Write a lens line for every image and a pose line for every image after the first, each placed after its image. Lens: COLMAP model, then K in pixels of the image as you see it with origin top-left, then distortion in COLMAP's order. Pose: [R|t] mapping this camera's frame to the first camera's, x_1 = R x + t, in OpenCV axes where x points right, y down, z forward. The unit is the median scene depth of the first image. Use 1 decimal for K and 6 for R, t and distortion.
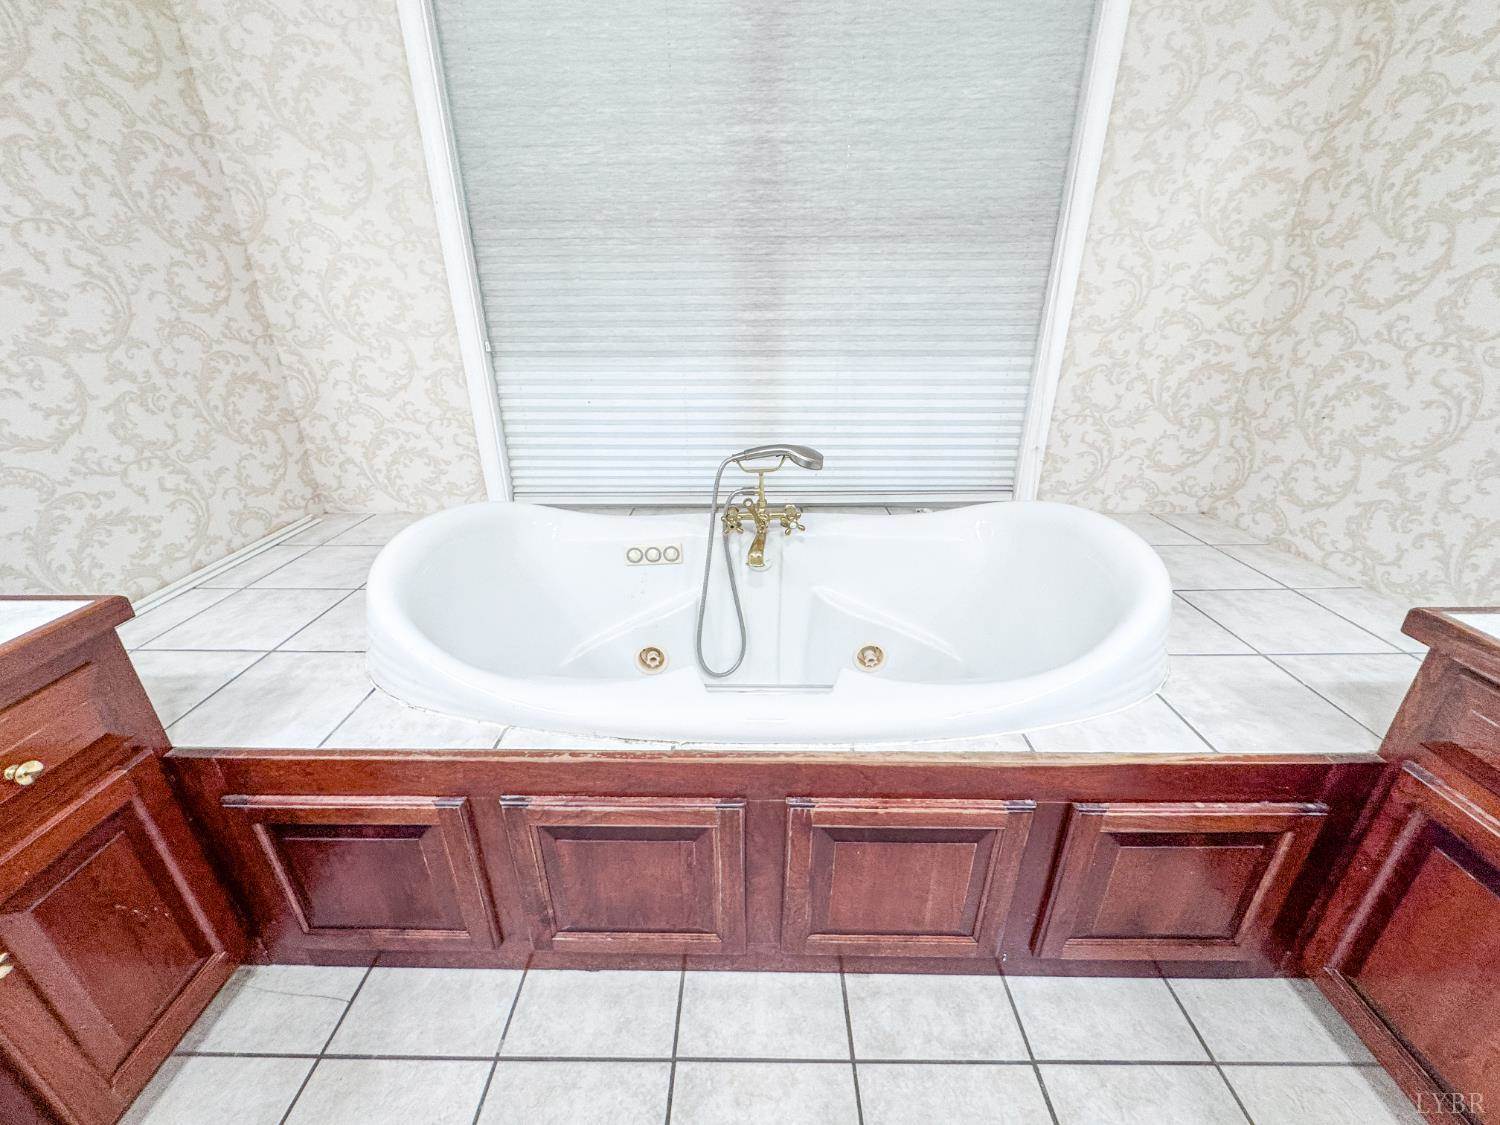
lens RADIAL K [[600.6, 0, 748.6], [0, 600.6, 559.5], [0, 0, 1]] dist [-0.004064, 0.000900]
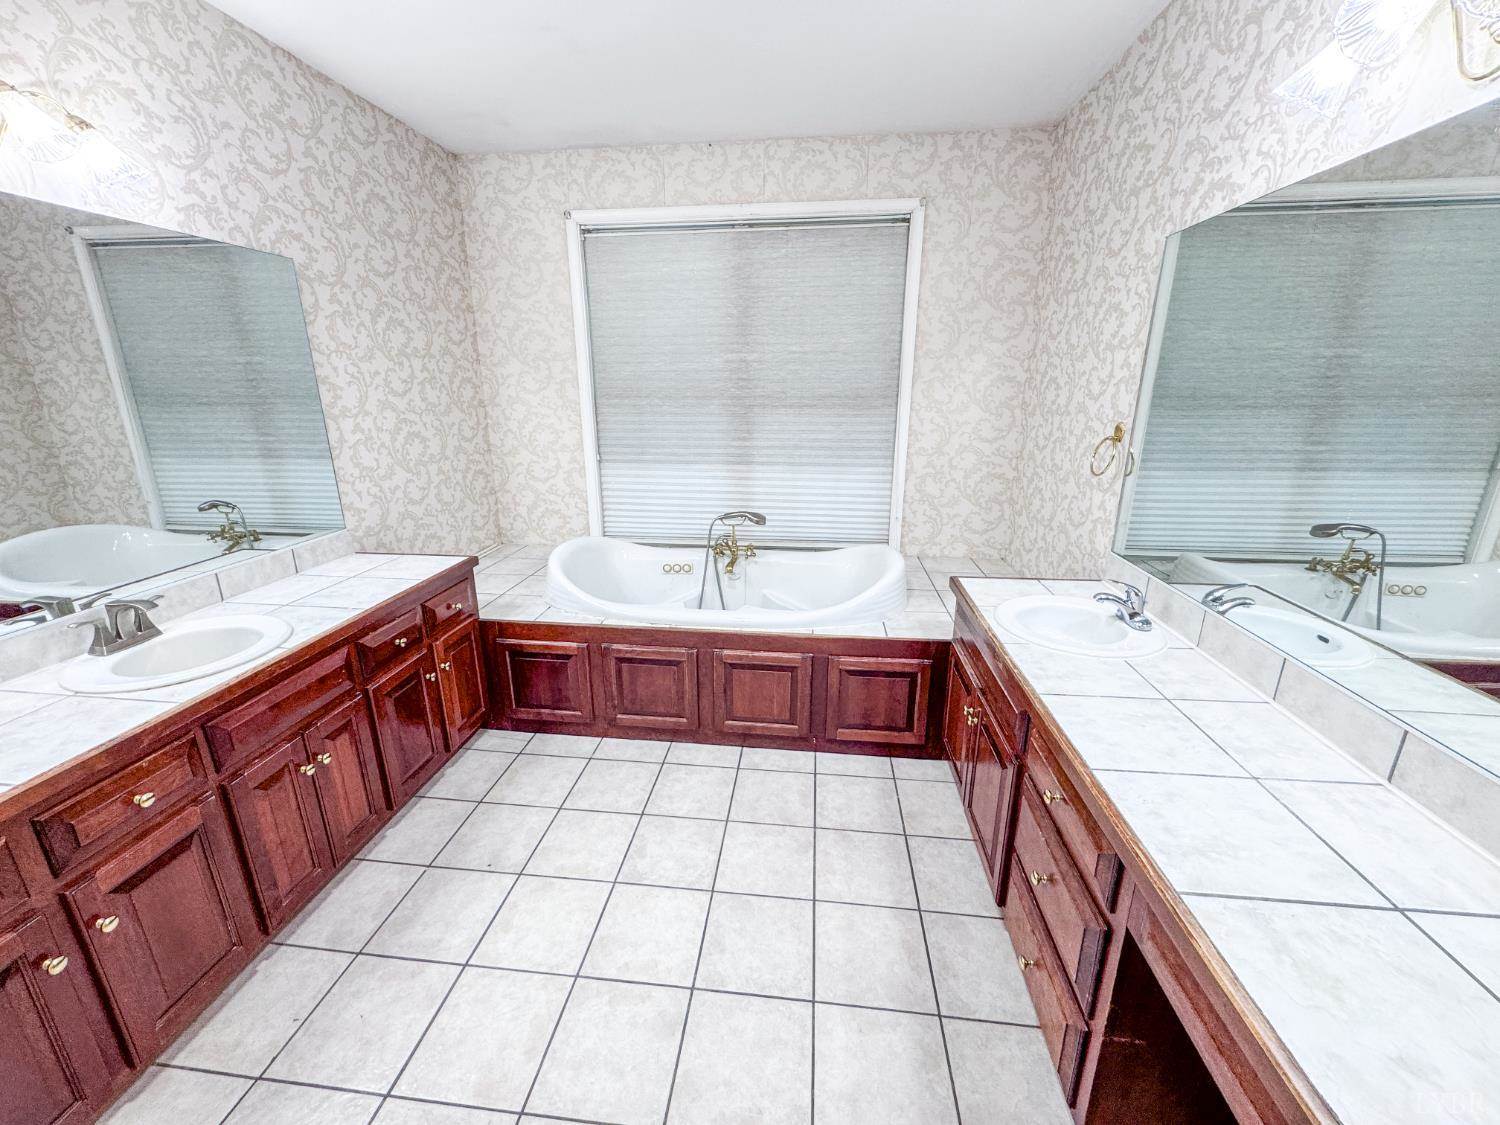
lens RADIAL K [[600.6, 0, 748.7], [0, 600.6, 560.1], [0, 0, 1]] dist [-0.004064, 0.000900]
pose [[0.994883, 0.033088, -0.095464, 0.241509], [-0.044308, 0.992035, -0.117913, 0.178311], [0.090802, 0.121540, 0.988425, -0.831156]]
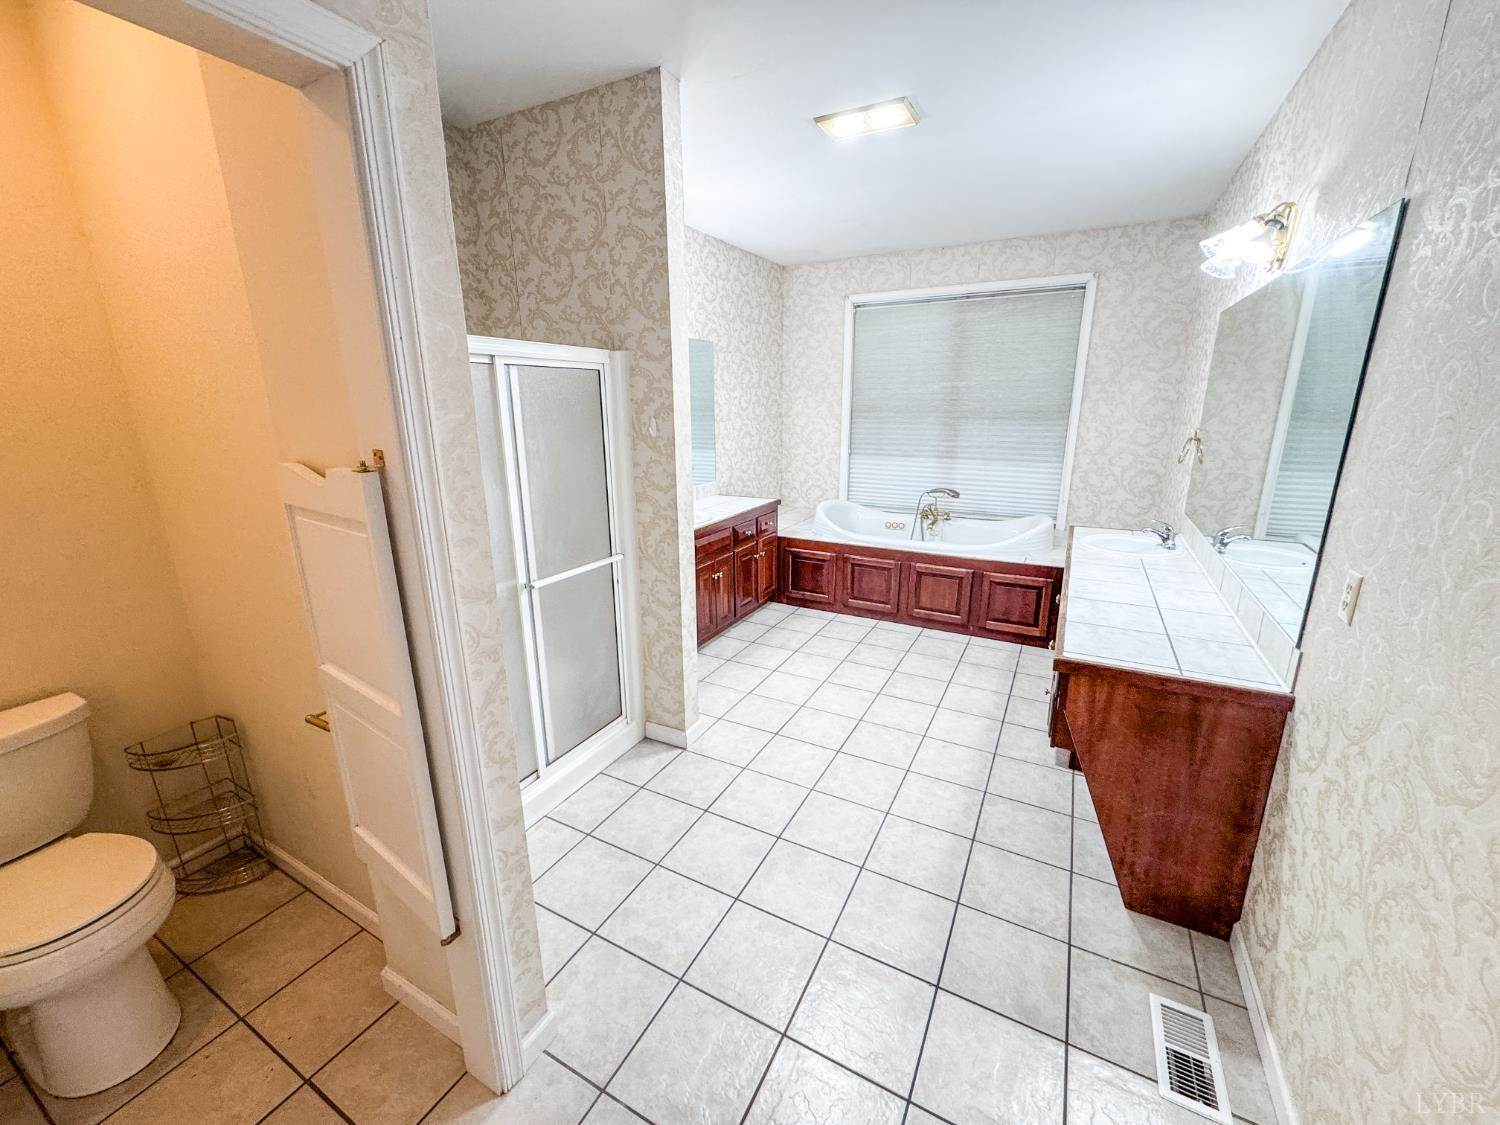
lens RADIAL K [[600.6, 0, 747.5], [0, 600.6, 560.8], [0, 0, 1]] dist [-0.004064, 0.000900]
pose [[0.884382, 0.120657, -0.450899, 0.517165], [-0.183709, 0.978022, -0.098611, 0.558394], [0.429091, 0.170044, 0.887111, -1.752399]]
